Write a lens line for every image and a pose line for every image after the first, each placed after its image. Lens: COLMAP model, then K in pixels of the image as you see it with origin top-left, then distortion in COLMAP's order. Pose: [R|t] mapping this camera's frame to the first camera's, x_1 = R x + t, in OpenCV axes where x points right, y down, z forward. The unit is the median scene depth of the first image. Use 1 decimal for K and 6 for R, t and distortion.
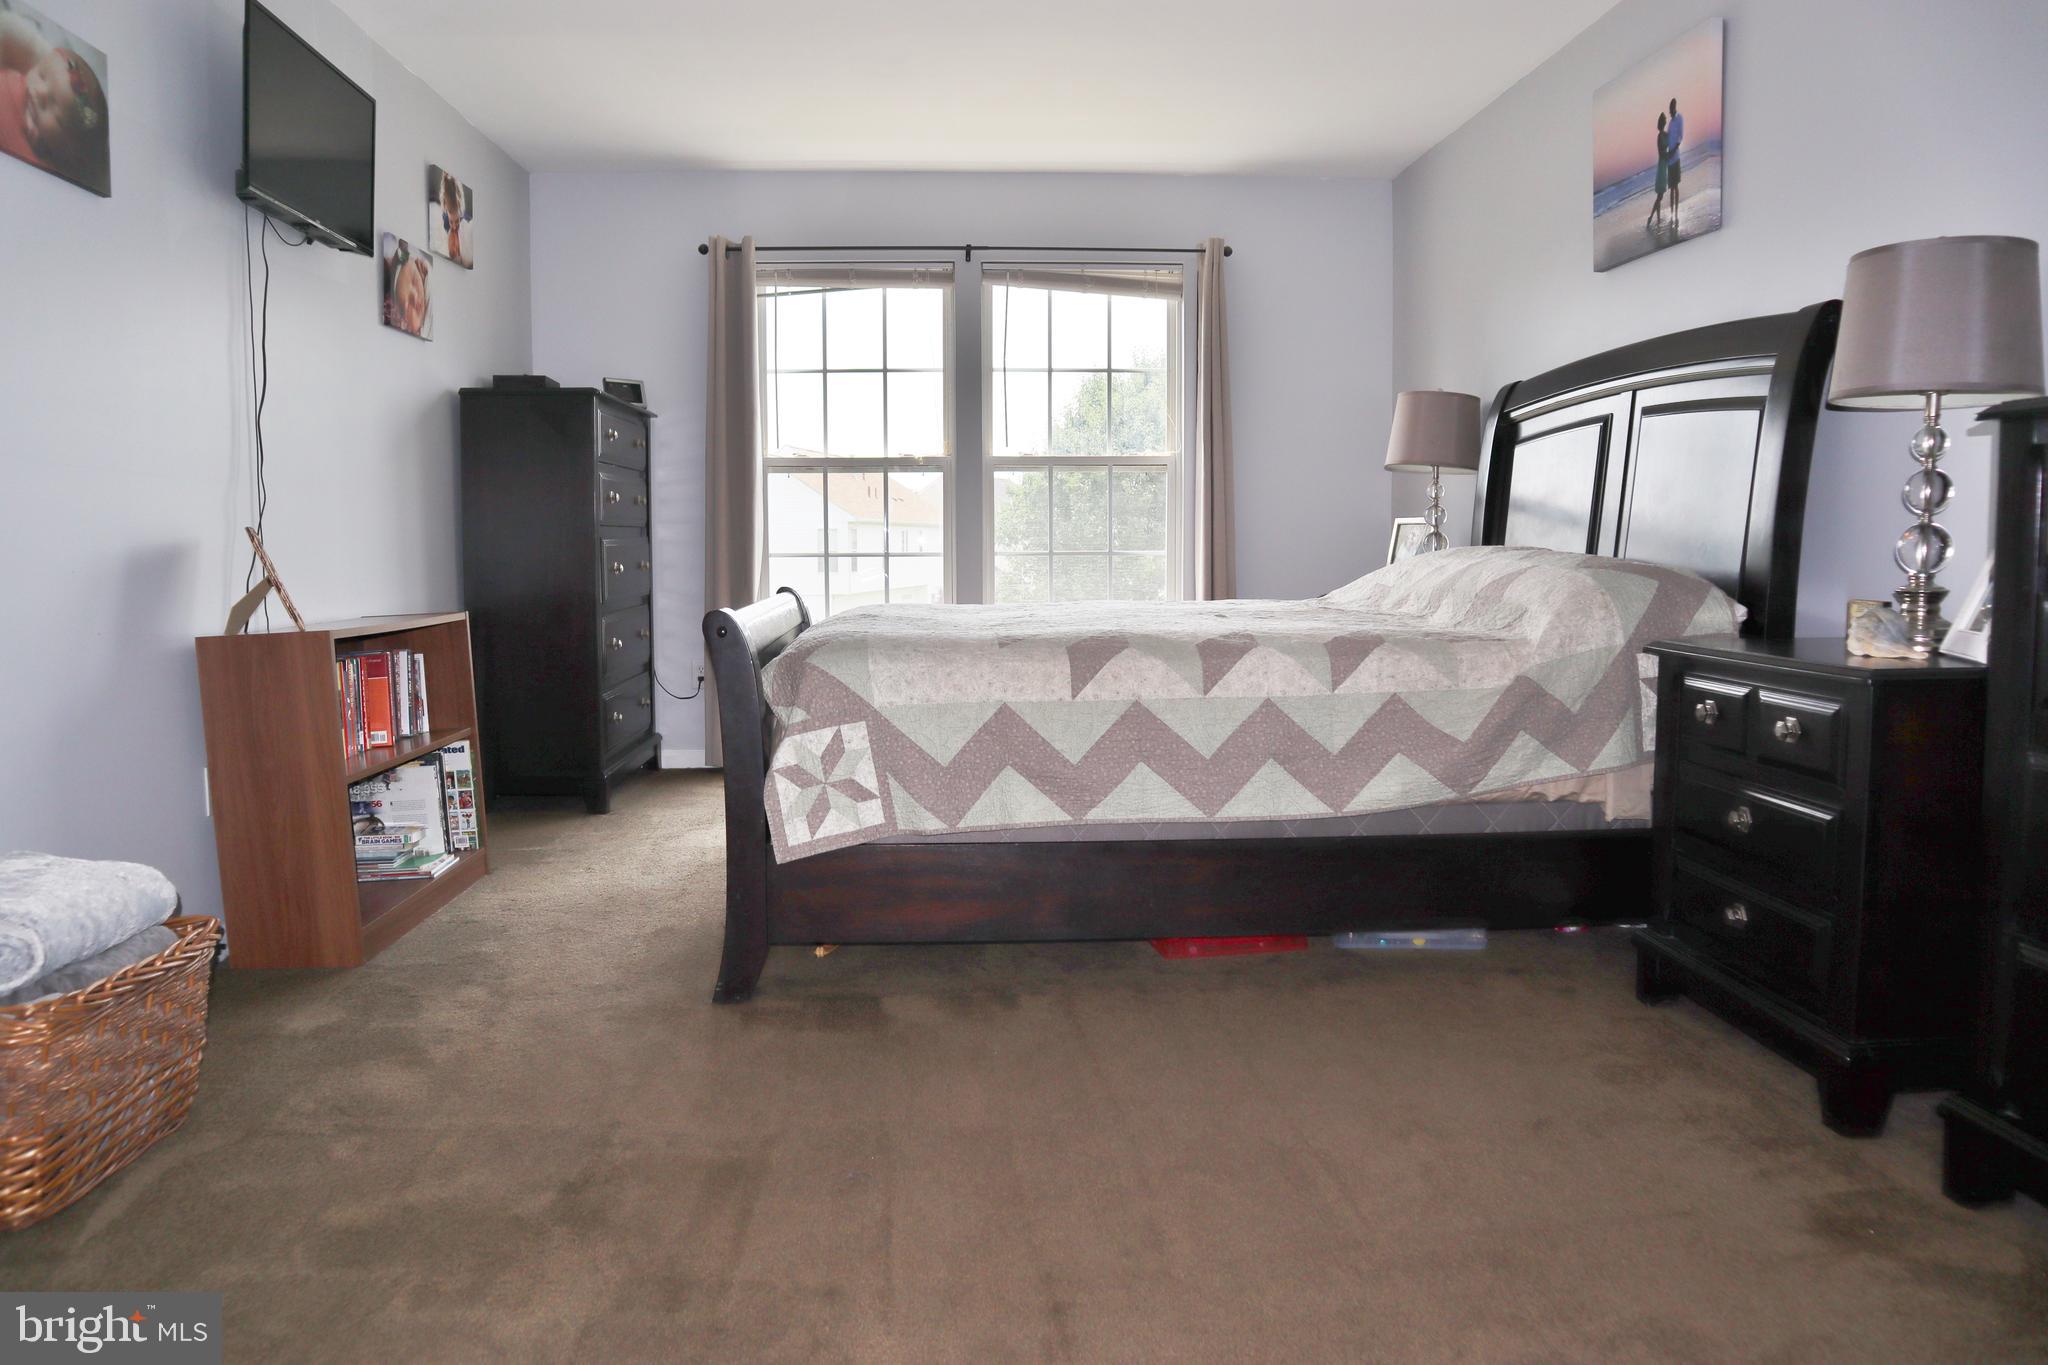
lens RADIAL K [[1416.1, 0, 1017.7], [0, 1416.1, 684.6], [0, 0, 1]] dist [-0.124383, 0.078857]
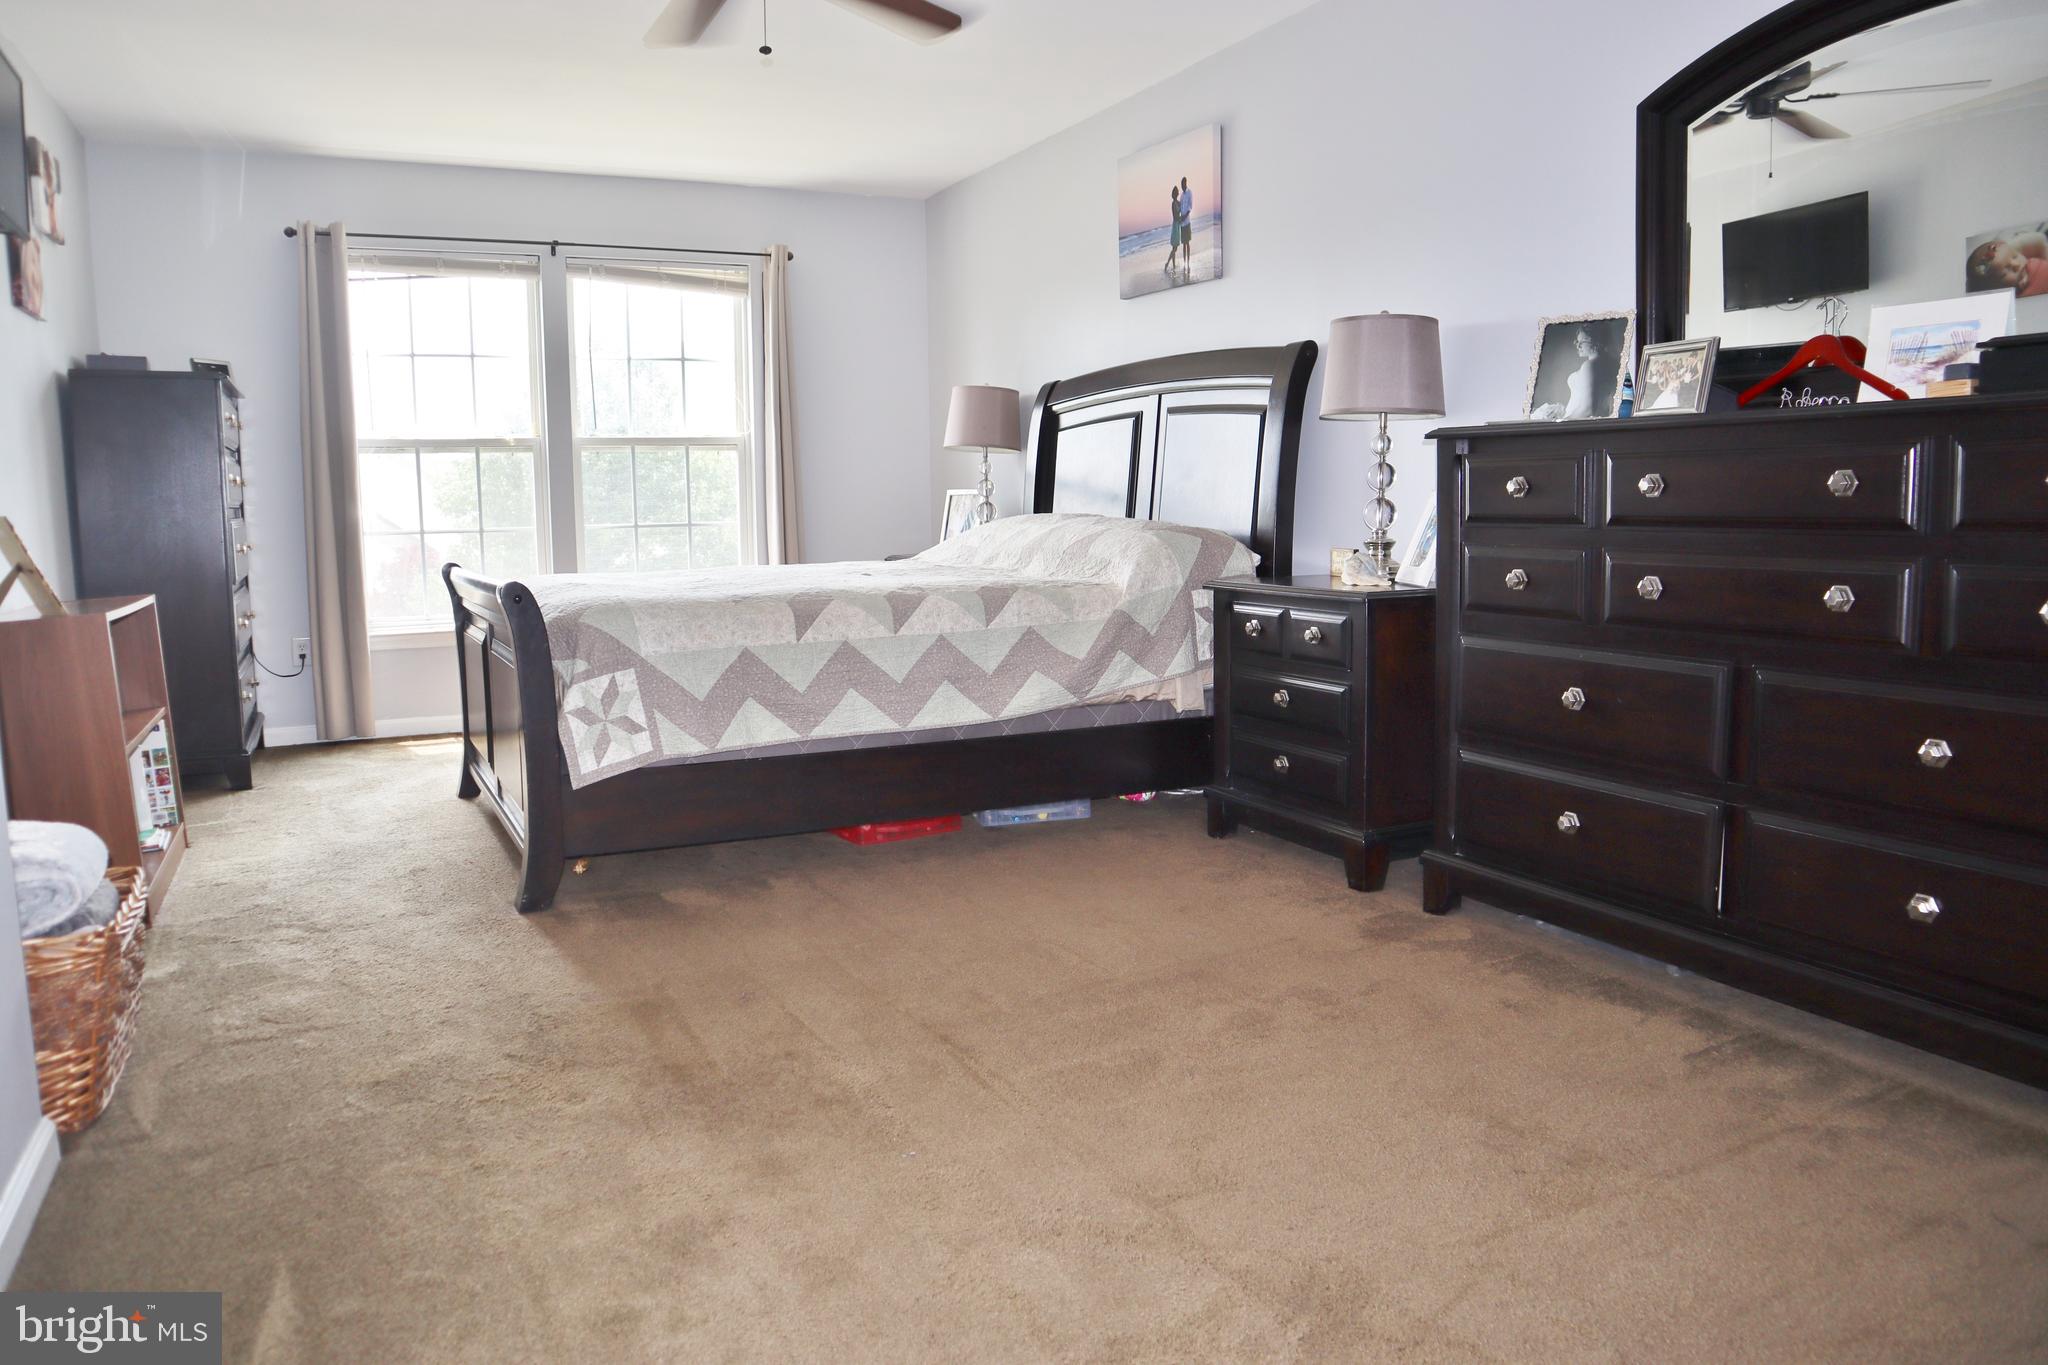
lens RADIAL K [[1416.1, 0, 1017.7], [0, 1416.1, 684.6], [0, 0, 1]] dist [-0.124383, 0.078857]
pose [[0.920777, -0.058142, 0.385731, -0.266207], [0.048359, 0.998216, 0.035024, 0.013426], [-0.387079, -0.013596, 0.921946, -0.240869]]
